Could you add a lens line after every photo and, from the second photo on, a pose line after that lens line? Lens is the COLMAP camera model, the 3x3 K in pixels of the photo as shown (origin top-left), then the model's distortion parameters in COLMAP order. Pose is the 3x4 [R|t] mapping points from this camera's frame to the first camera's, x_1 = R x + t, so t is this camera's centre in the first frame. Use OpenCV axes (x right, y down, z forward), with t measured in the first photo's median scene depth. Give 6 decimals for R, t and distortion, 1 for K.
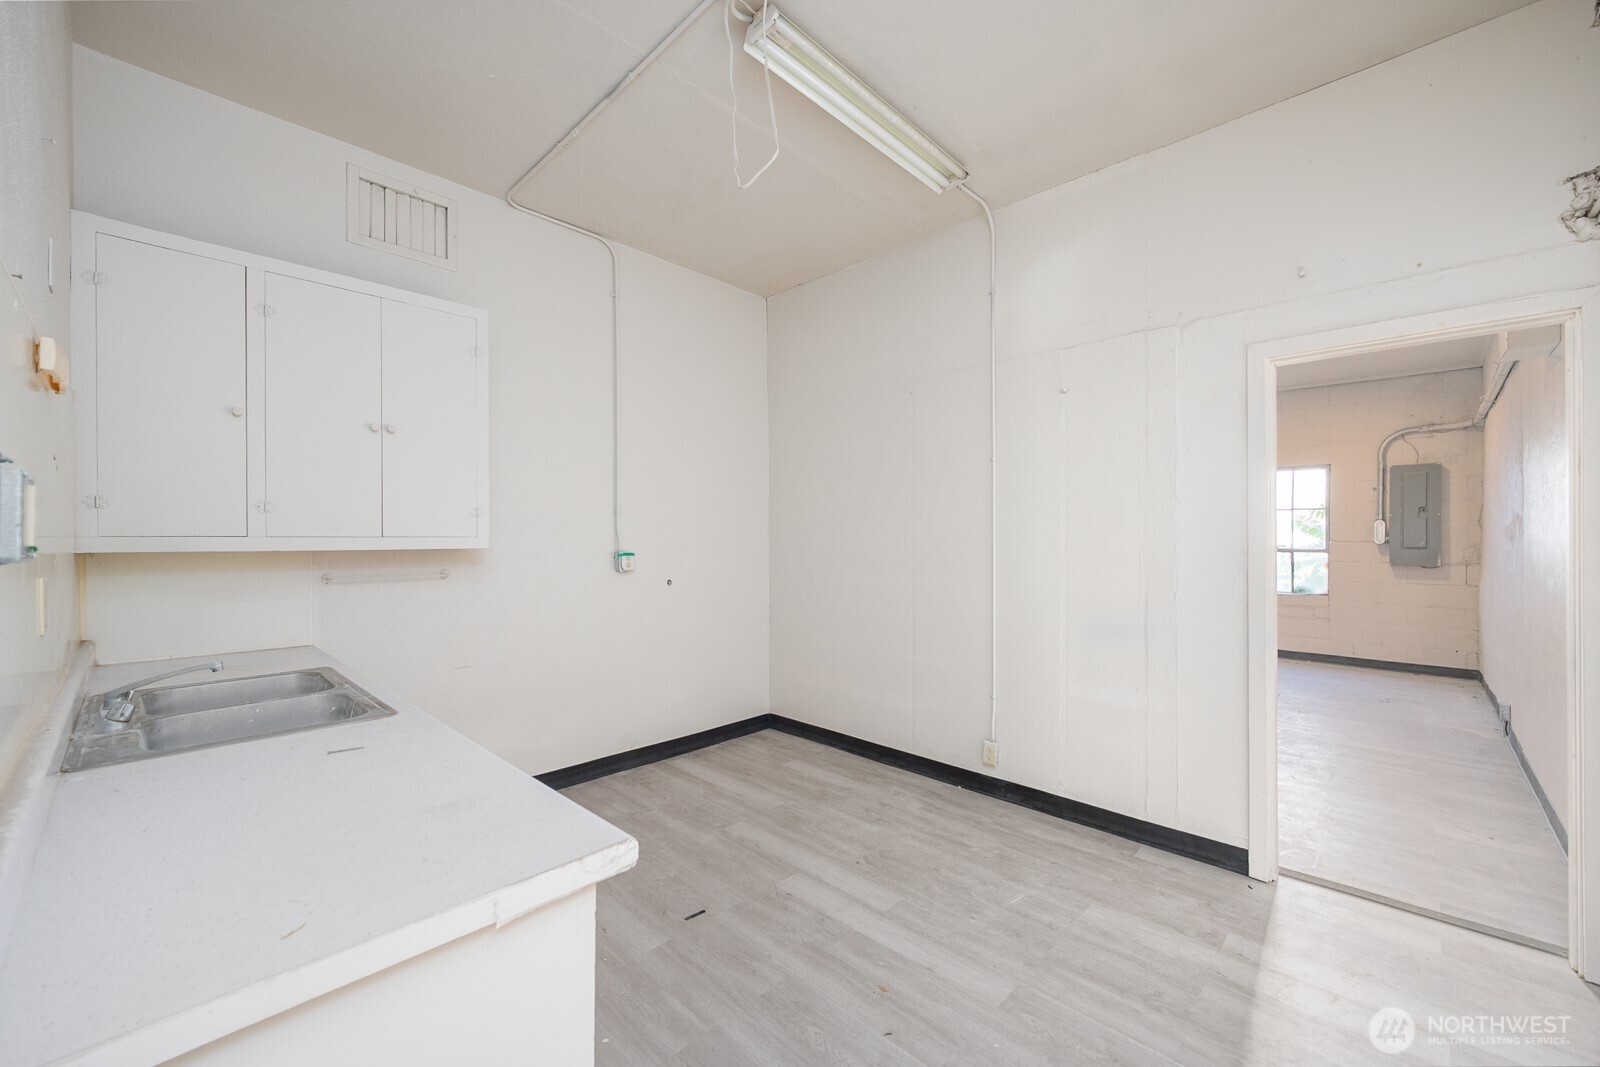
lens RADIAL K [[629.6, 0, 808.1], [0, 629.6, 536.1], [0, 0, 1]] dist [0.000203, -0.000076]
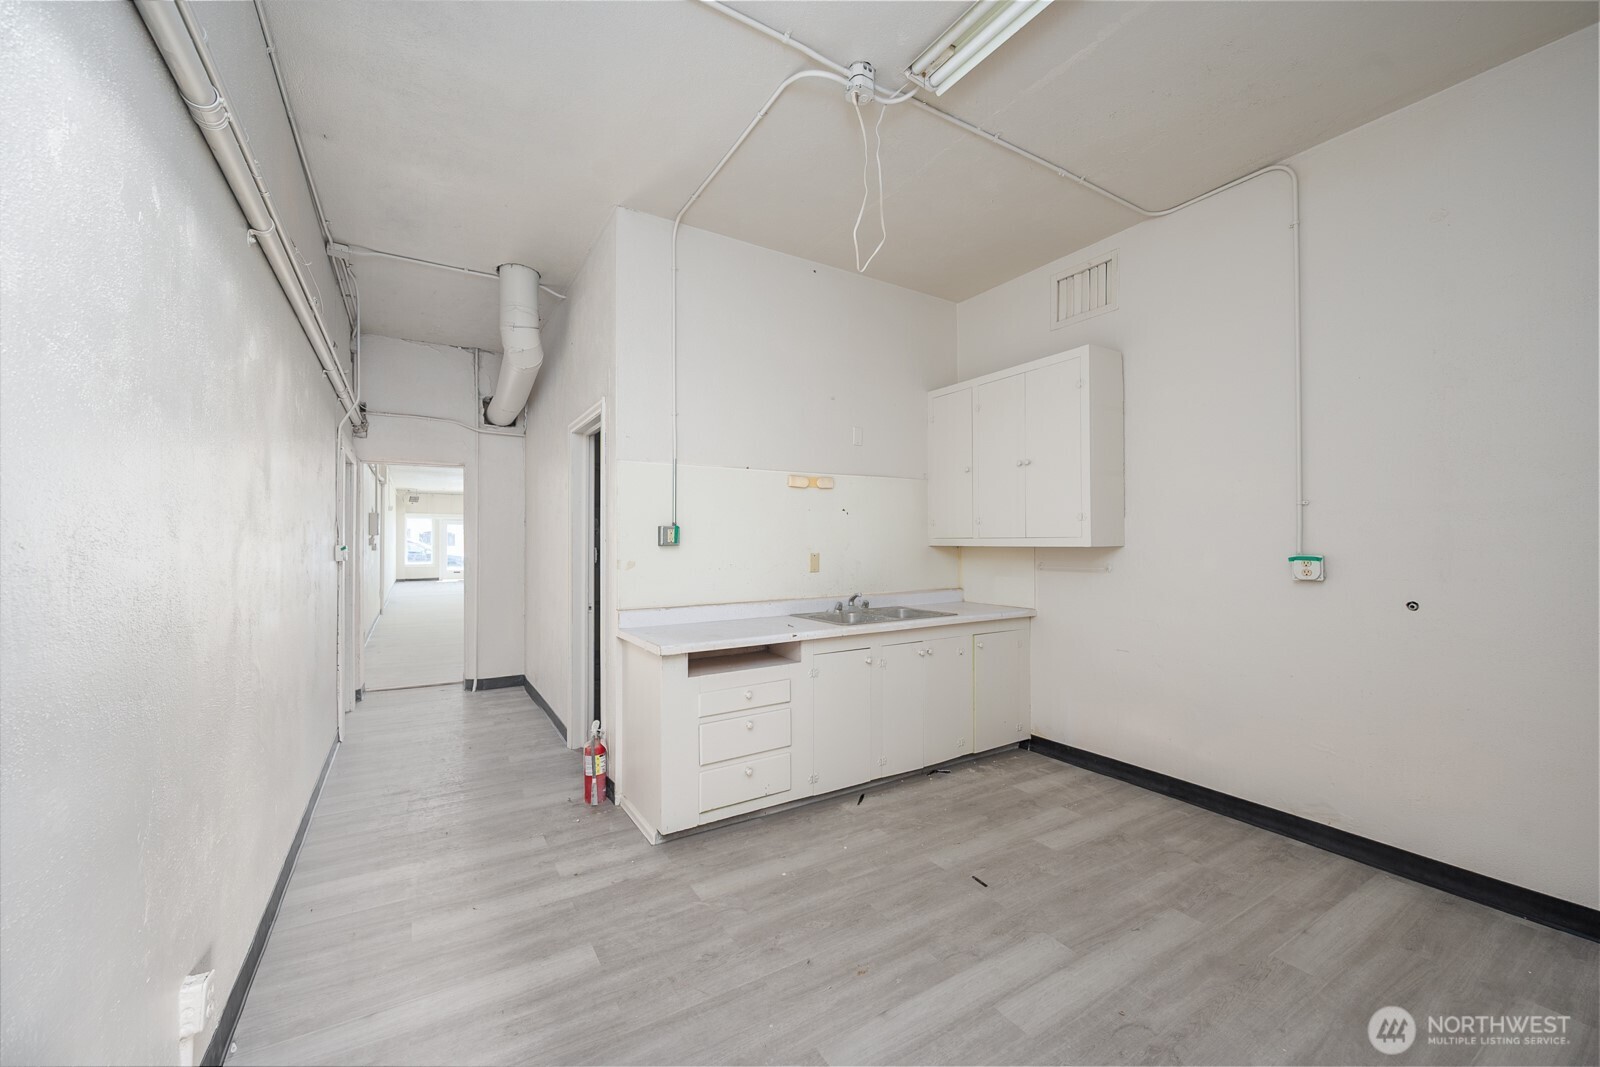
lens RADIAL K [[629.6, 0, 805.9], [0, 629.6, 541.8], [0, 0, 1]] dist [0.000203, -0.000076]
pose [[-0.245622, 0.001421, -0.969365, 0.803443], [0.005182, 0.999987, 0.000153, 0.006923], [0.969352, -0.004985, -0.245626, 0.820132]]
